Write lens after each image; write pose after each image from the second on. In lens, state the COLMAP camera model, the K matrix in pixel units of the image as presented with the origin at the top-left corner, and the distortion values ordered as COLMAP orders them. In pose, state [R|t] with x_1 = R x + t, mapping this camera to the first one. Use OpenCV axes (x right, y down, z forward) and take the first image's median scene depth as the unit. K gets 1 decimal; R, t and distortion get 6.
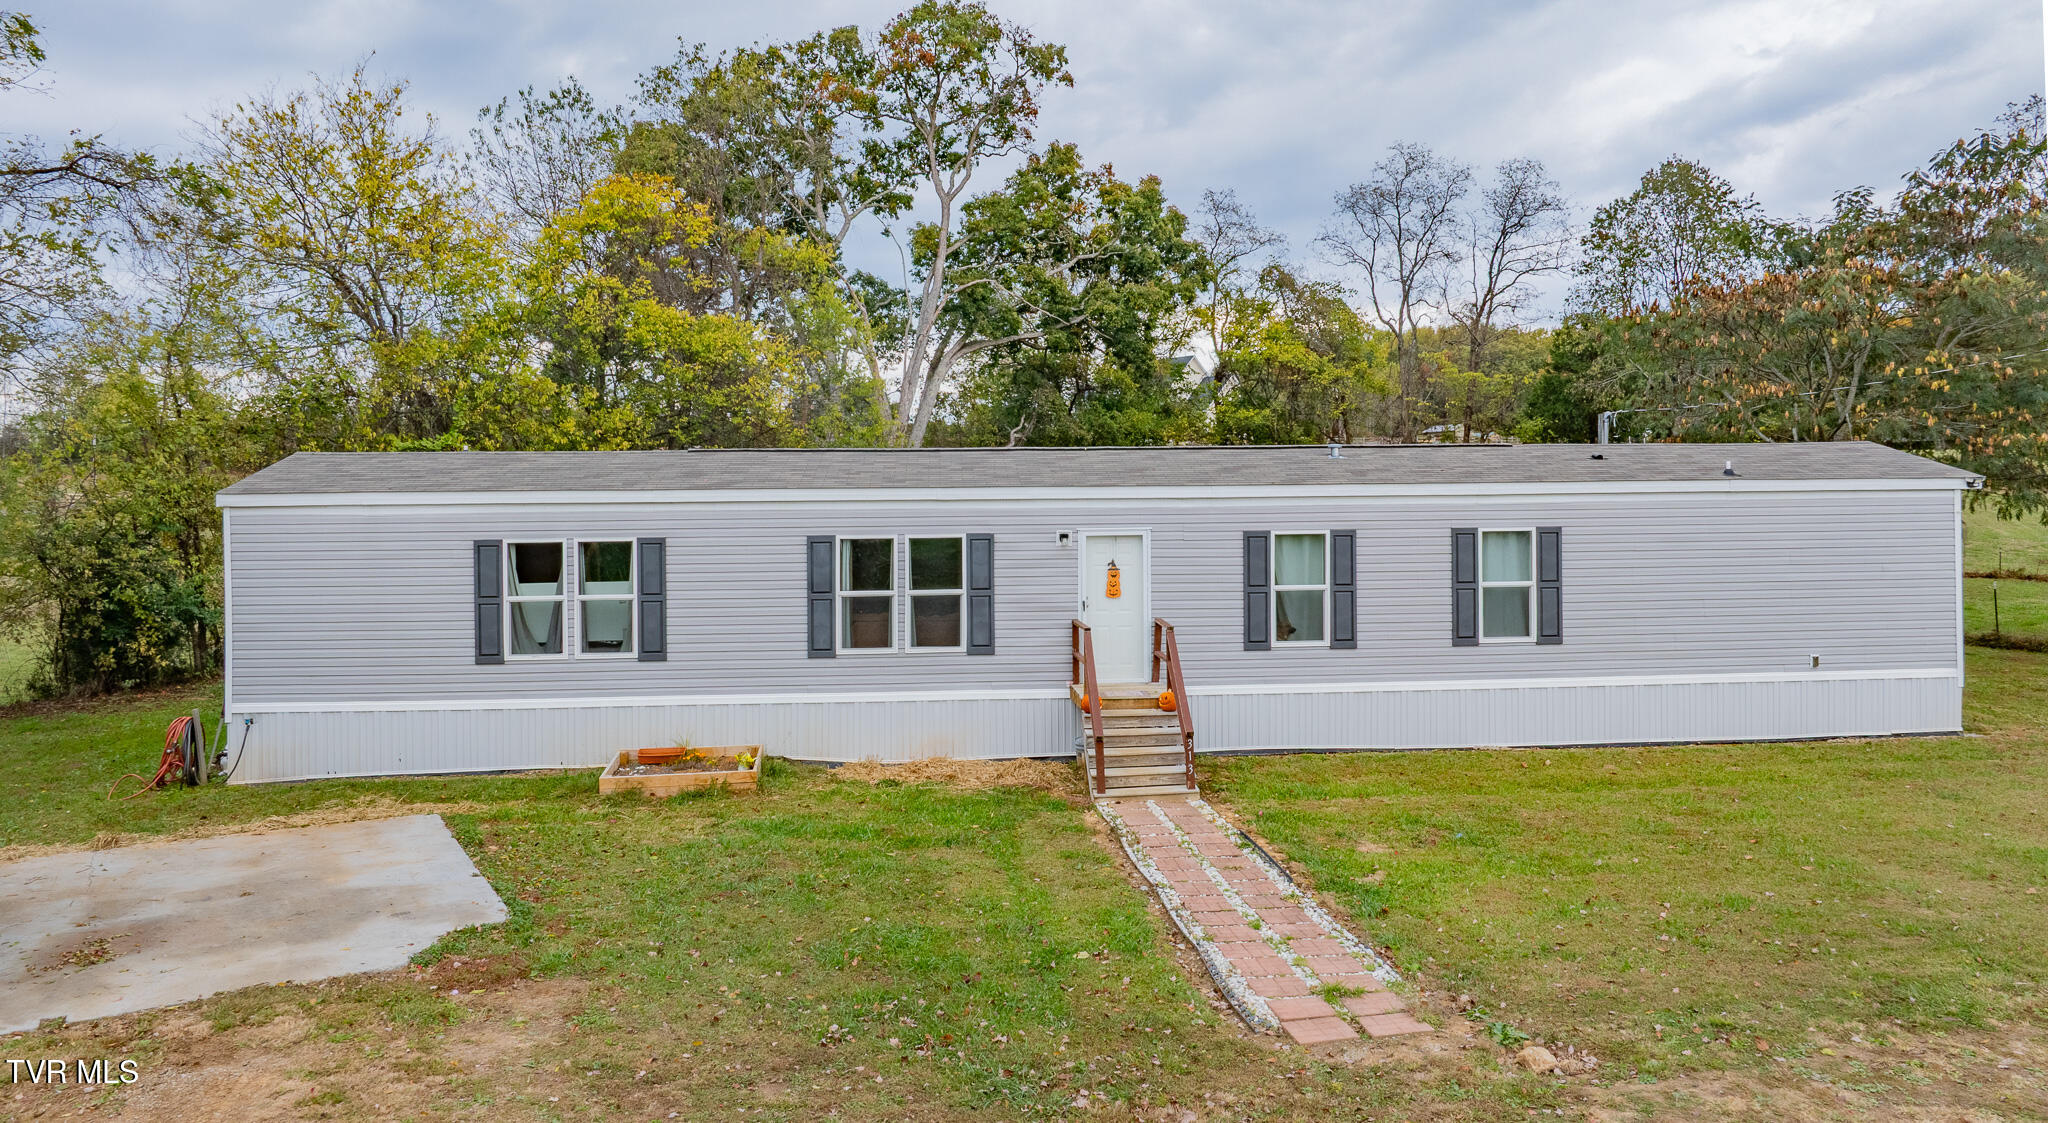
lens RADIAL K [[1429.1, 0, 1020.6], [0, 1429.1, 497.8], [0, 0, 1]] dist [-0.040169, 0.051221]
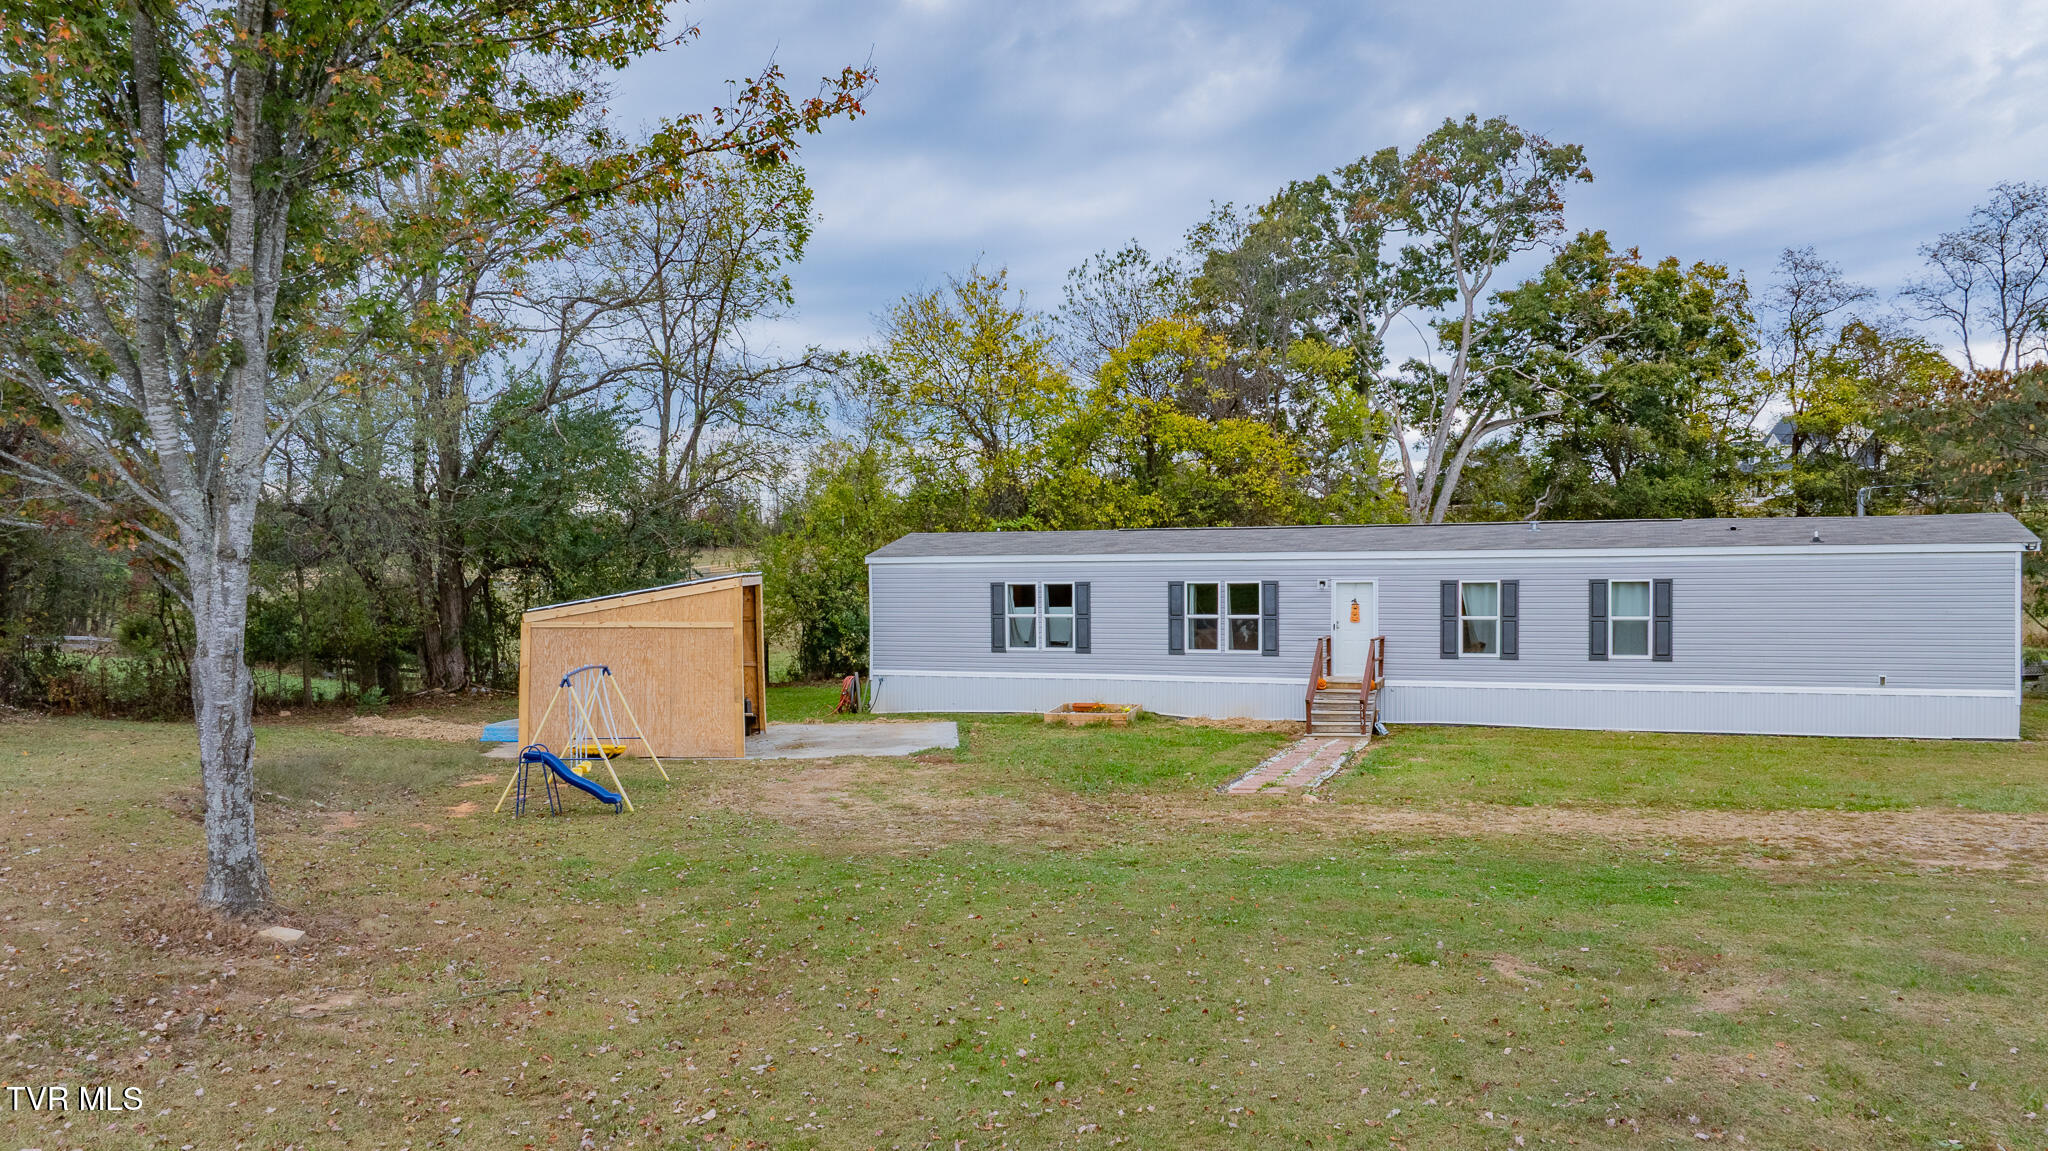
lens RADIAL K [[1465.1, 0, 1024.0], [0, 1465.1, 575.5], [0, 0, 1]] dist [-0.004102, -0.000414]
pose [[0.897078, 0.004005, -0.441854, 0.437066], [-0.000239, 0.999963, 0.008577, 0.004623], [0.441872, -0.007589, 0.897046, -0.590902]]
